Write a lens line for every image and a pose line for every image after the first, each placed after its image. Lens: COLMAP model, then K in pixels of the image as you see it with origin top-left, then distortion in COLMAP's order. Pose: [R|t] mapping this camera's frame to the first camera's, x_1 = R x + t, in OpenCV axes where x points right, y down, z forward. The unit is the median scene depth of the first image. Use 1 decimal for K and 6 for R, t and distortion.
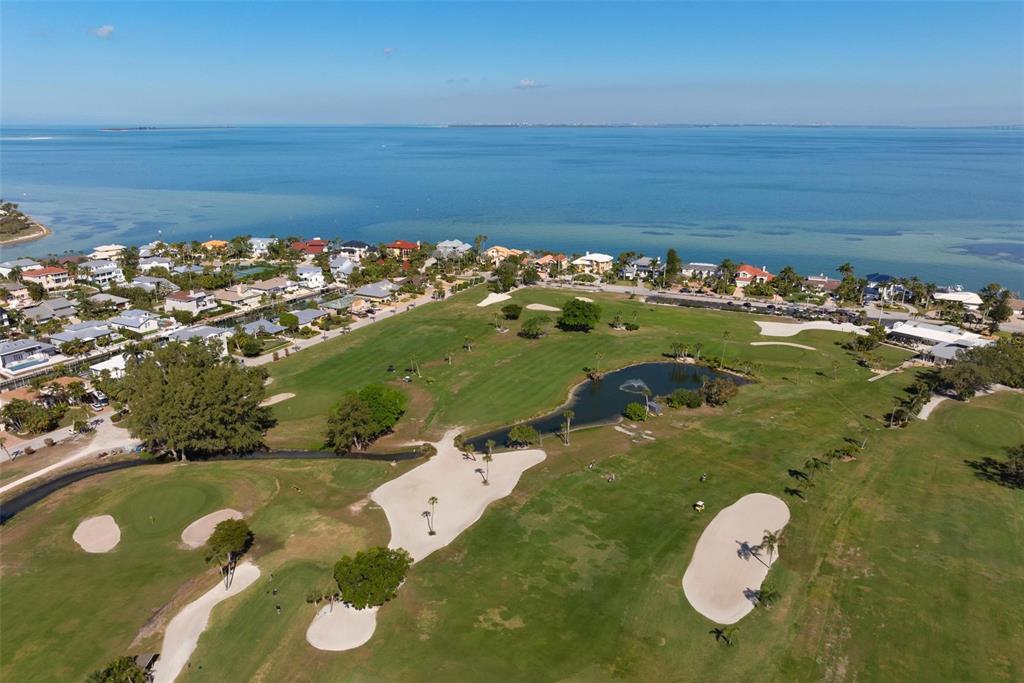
lens RADIAL K [[724.7, 0, 512.0], [0, 724.7, 341.5], [0, 0, 1]] dist [-0.000653, -0.000222]
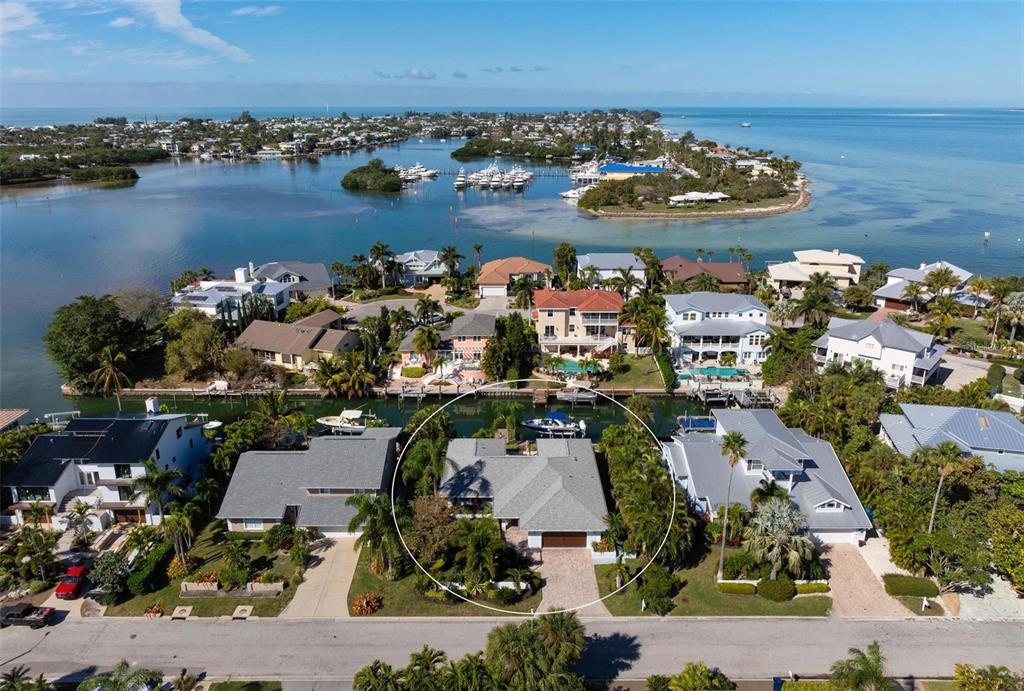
lens RADIAL K [[723.1, 0, 509.5], [0, 723.1, 297.0], [0, 0, 1]] dist [-0.008956, 0.022415]
pose [[0.462301, 0.226686, -0.857258, -0.315306], [-0.256883, 0.959552, 0.115204, -0.125149], [0.848699, 0.166956, 0.501833, 0.734440]]
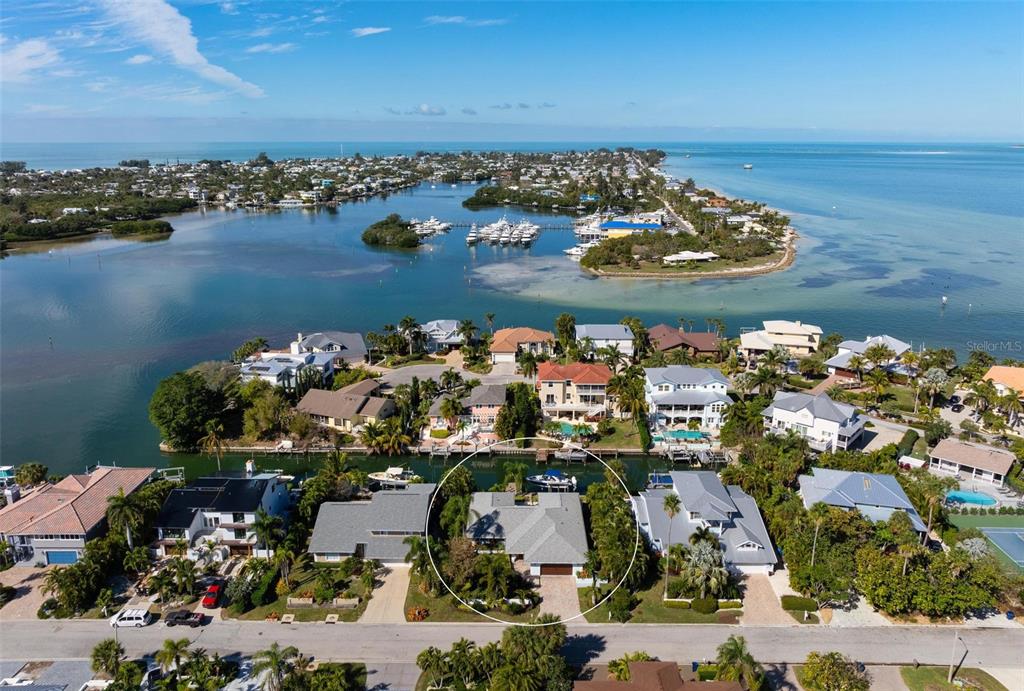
lens RADIAL K [[719.2, 0, 510.3], [0, 719.2, 304.6], [0, 0, 1]] dist [0.003274, 0.000671]
pose [[0.453216, 0.198642, -0.868986, -0.252389], [-0.258821, 0.962182, 0.084959, -0.158453], [0.852999, 0.186407, 0.487489, 0.689861]]
